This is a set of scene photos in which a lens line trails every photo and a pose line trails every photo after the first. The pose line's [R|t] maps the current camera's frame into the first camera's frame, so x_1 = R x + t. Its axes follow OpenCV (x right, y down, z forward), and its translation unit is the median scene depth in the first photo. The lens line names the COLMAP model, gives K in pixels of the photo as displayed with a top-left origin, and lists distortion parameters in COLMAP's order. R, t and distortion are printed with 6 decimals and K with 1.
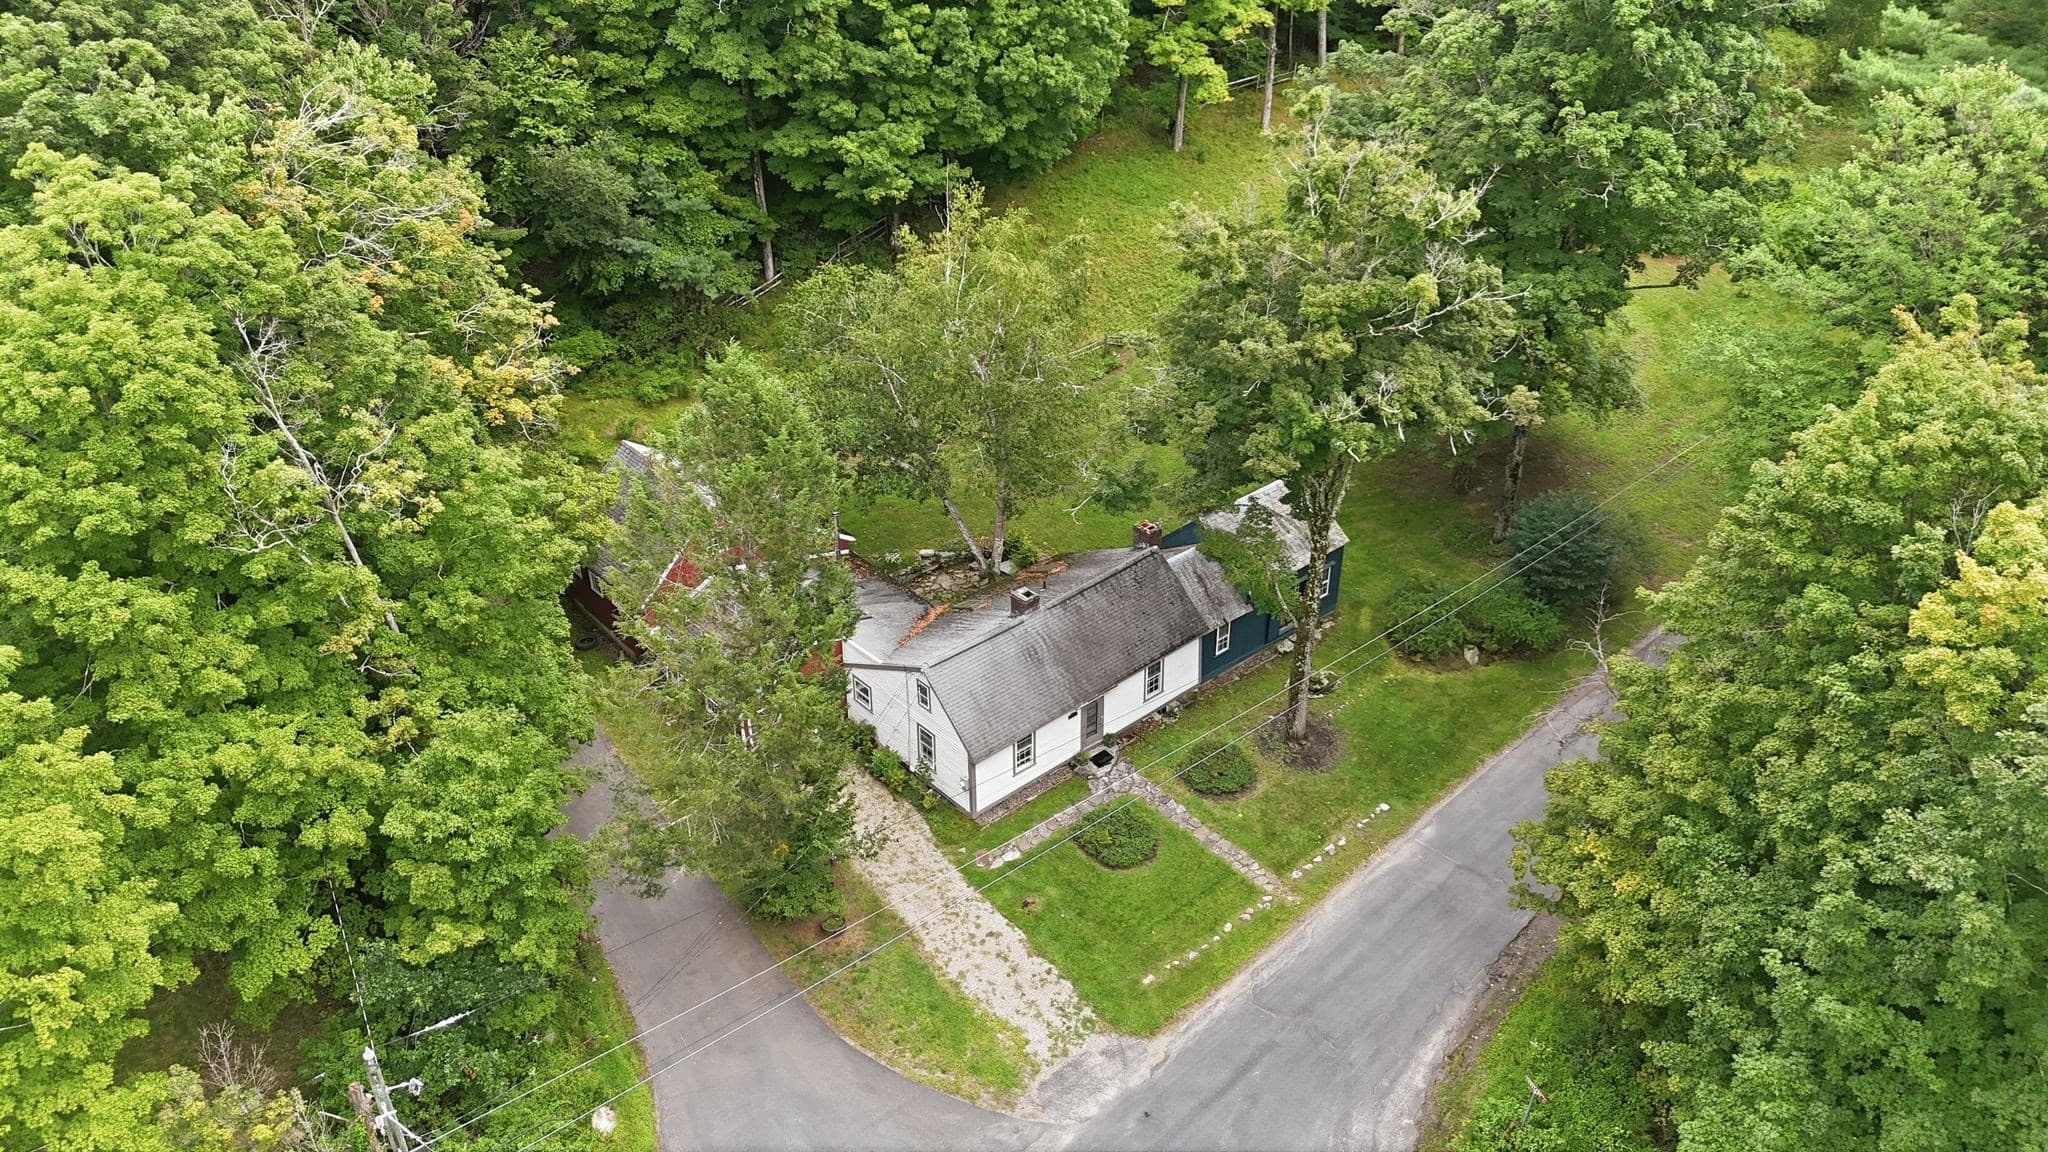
lens RADIAL K [[1499.5, 0, 1024.0], [0, 1499.5, 576.0], [0, 0, 1]] dist [0.103301, -0.163609]
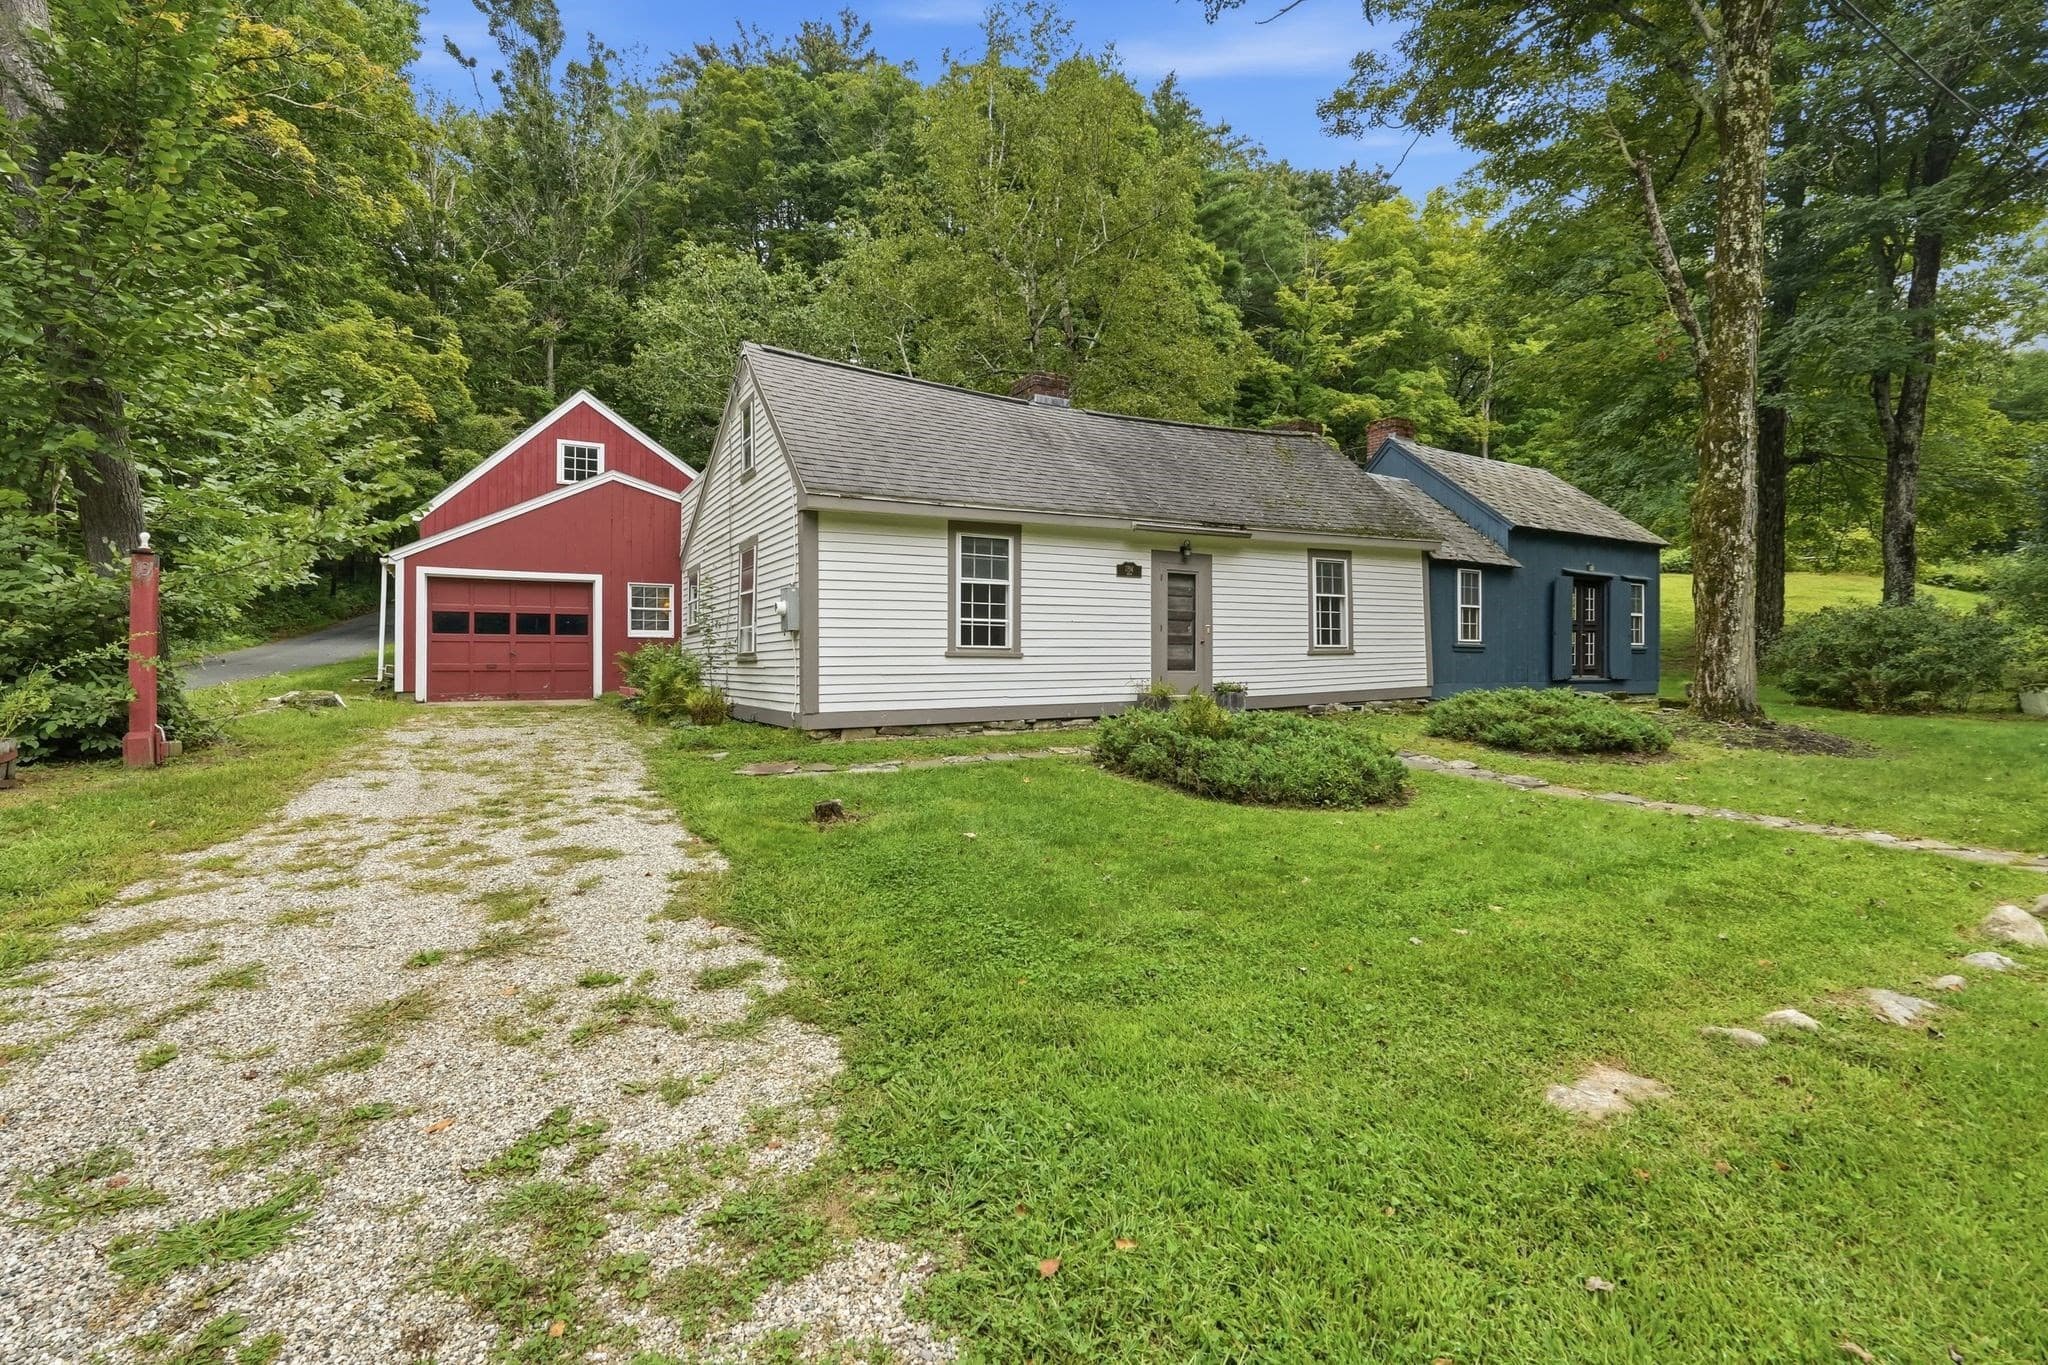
lens RADIAL K [[911.3, 0, 1011.7], [0, 911.3, 672.5], [0, 0, 1]] dist [-0.018304, 0.009268]
pose [[0.981526, 0.005394, -0.191251, 0.052014], [-0.104273, 0.853186, -0.511078, 0.260905], [0.160416, 0.521578, 0.837987, 0.872099]]
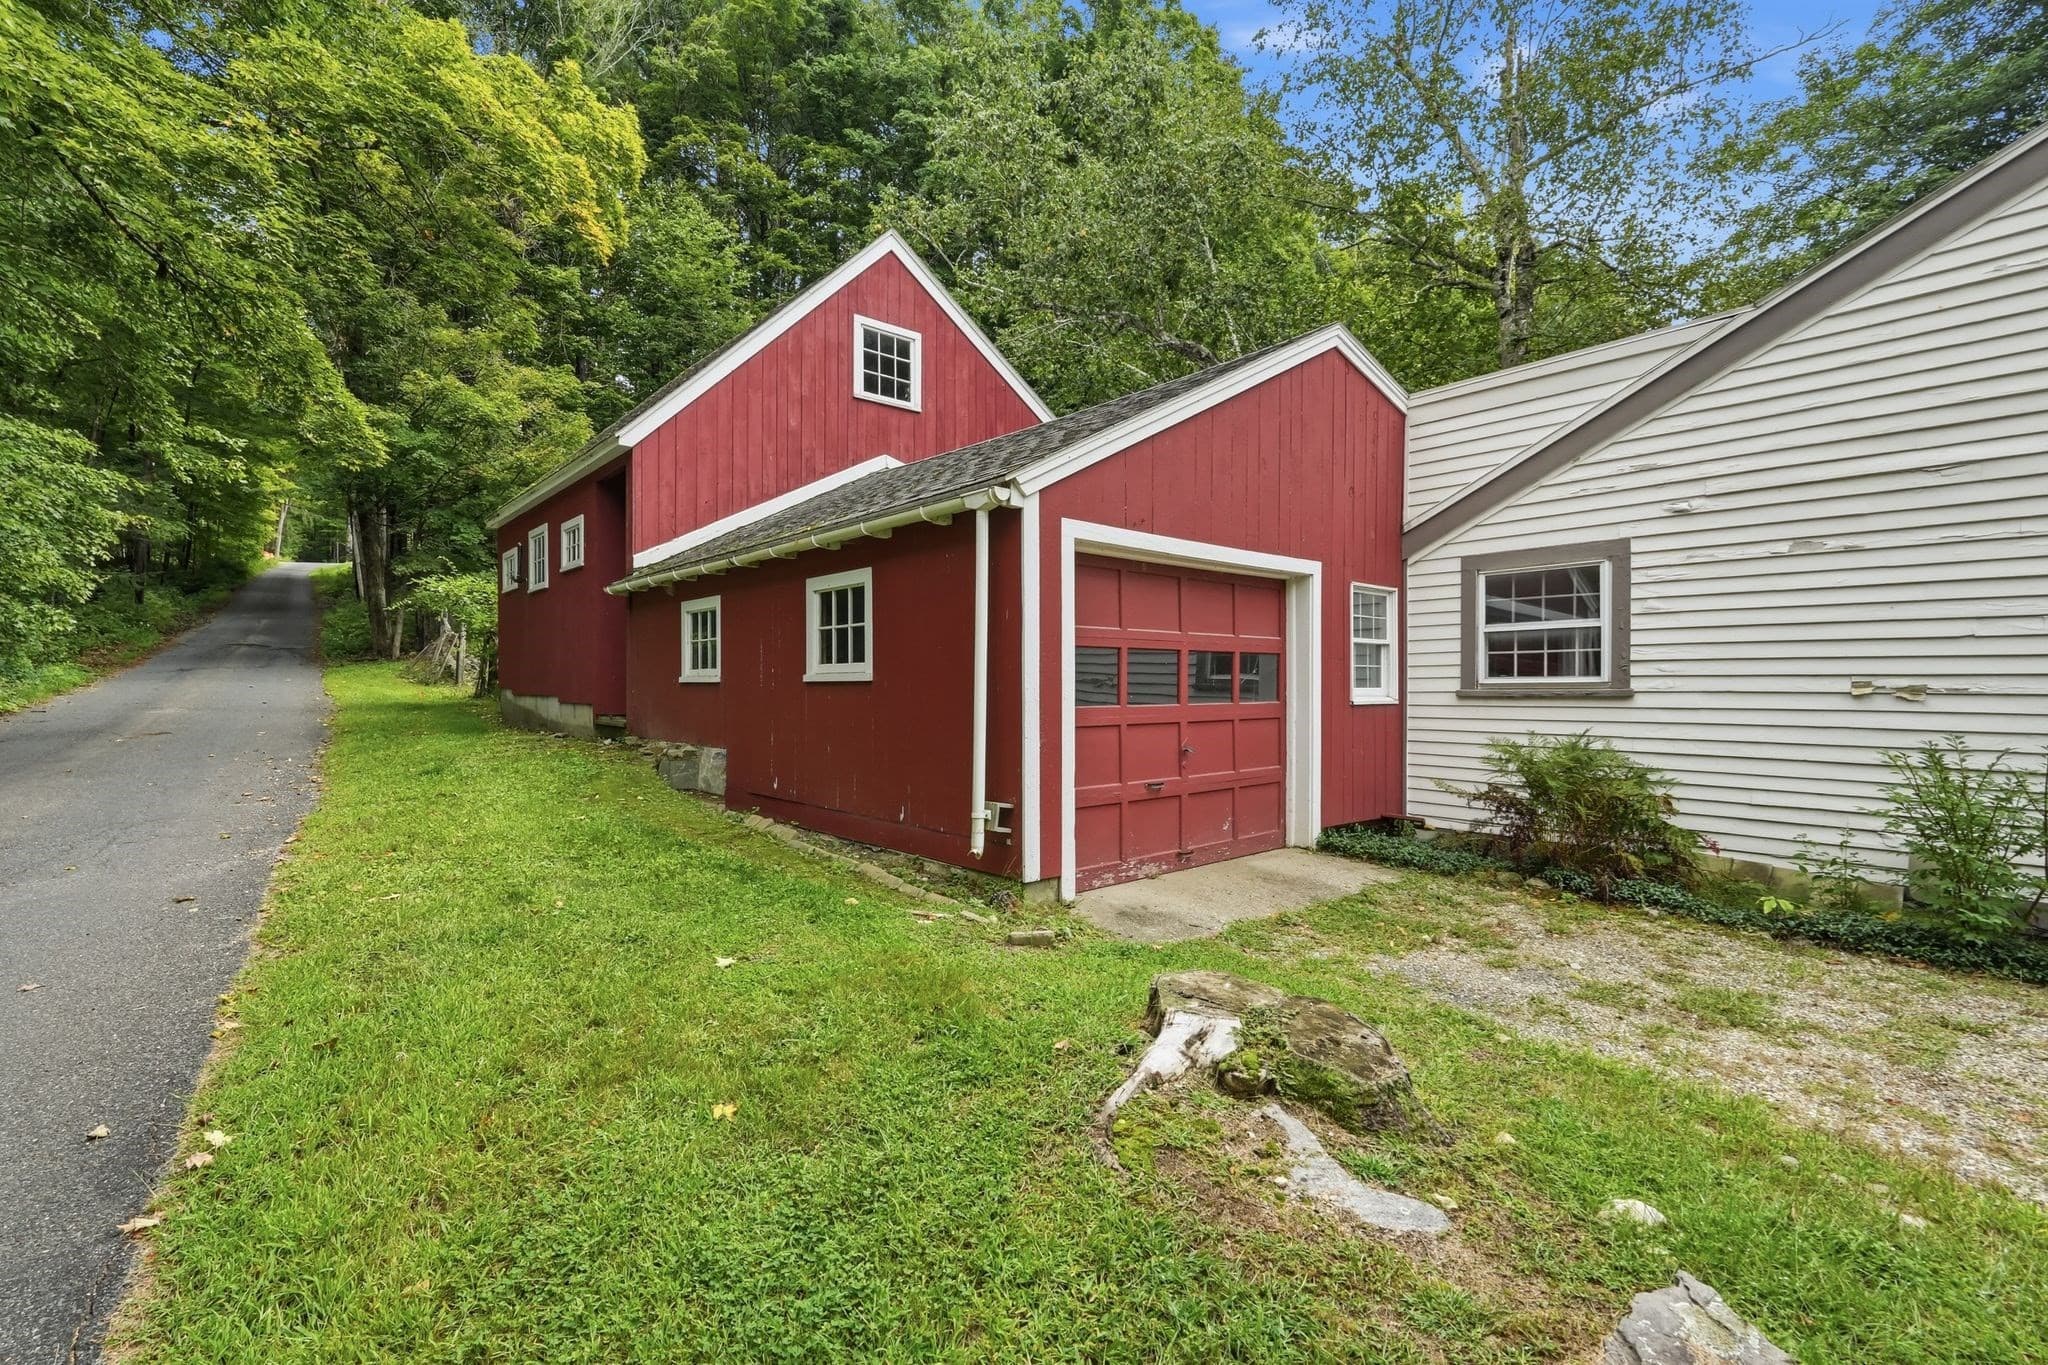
lens RADIAL K [[911.3, 0, 1011.7], [0, 911.3, 672.5], [0, 0, 1]] dist [-0.018304, 0.009268]
pose [[0.999758, 0.003805, 0.021684, -0.207745], [0.008444, 0.843352, -0.537295, 0.170310], [-0.020331, 0.537348, 0.843115, 0.993783]]
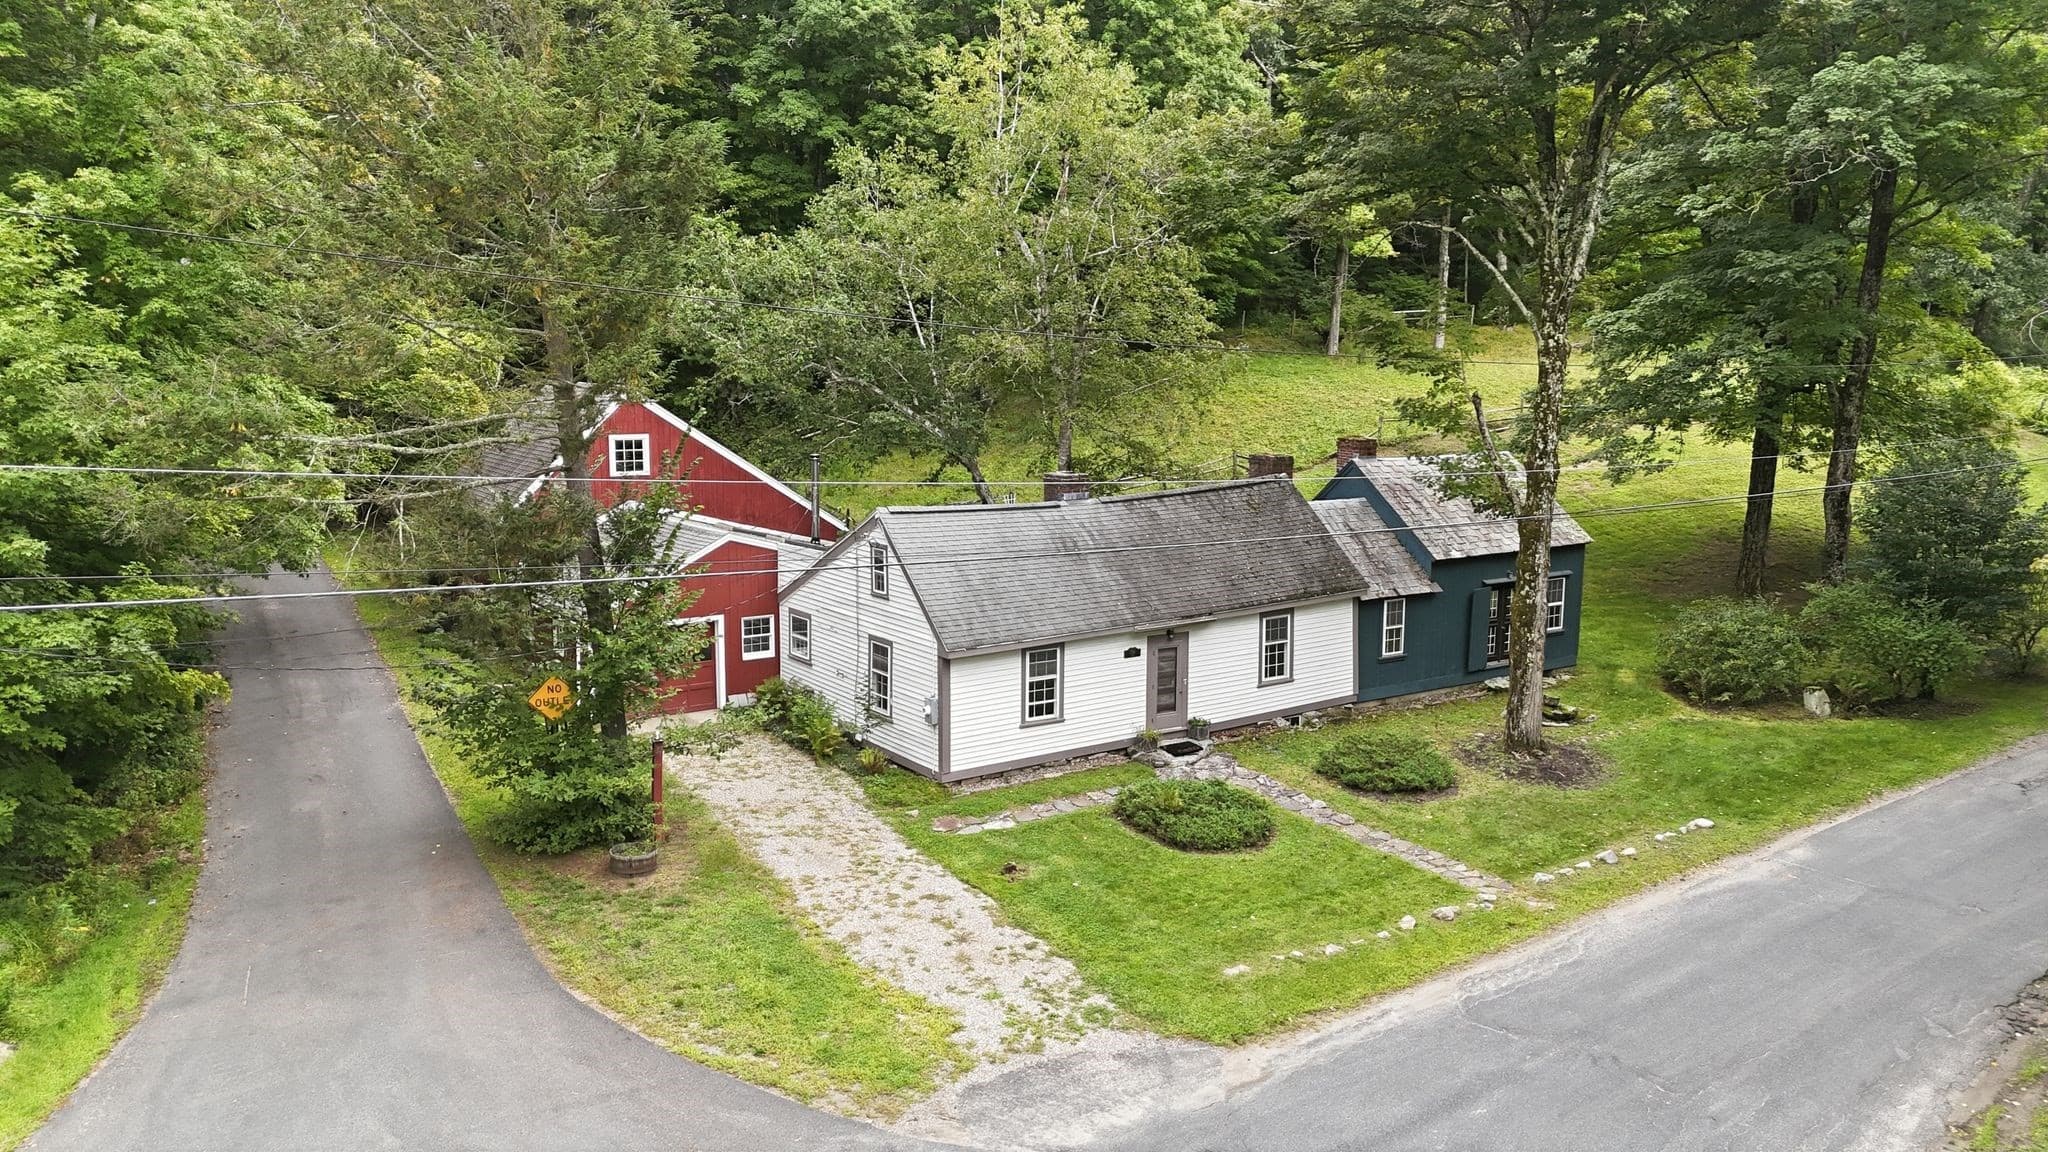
lens RADIAL K [[1499.5, 0, 1024.0], [0, 1499.5, 576.0], [0, 0, 1]] dist [0.103301, -0.163609]
pose [[0.992248, 0.031782, -0.120137, 0.064958], [-0.076424, 0.918379, -0.388252, 0.321953], [0.097992, 0.394424, 0.913689, 0.478085]]
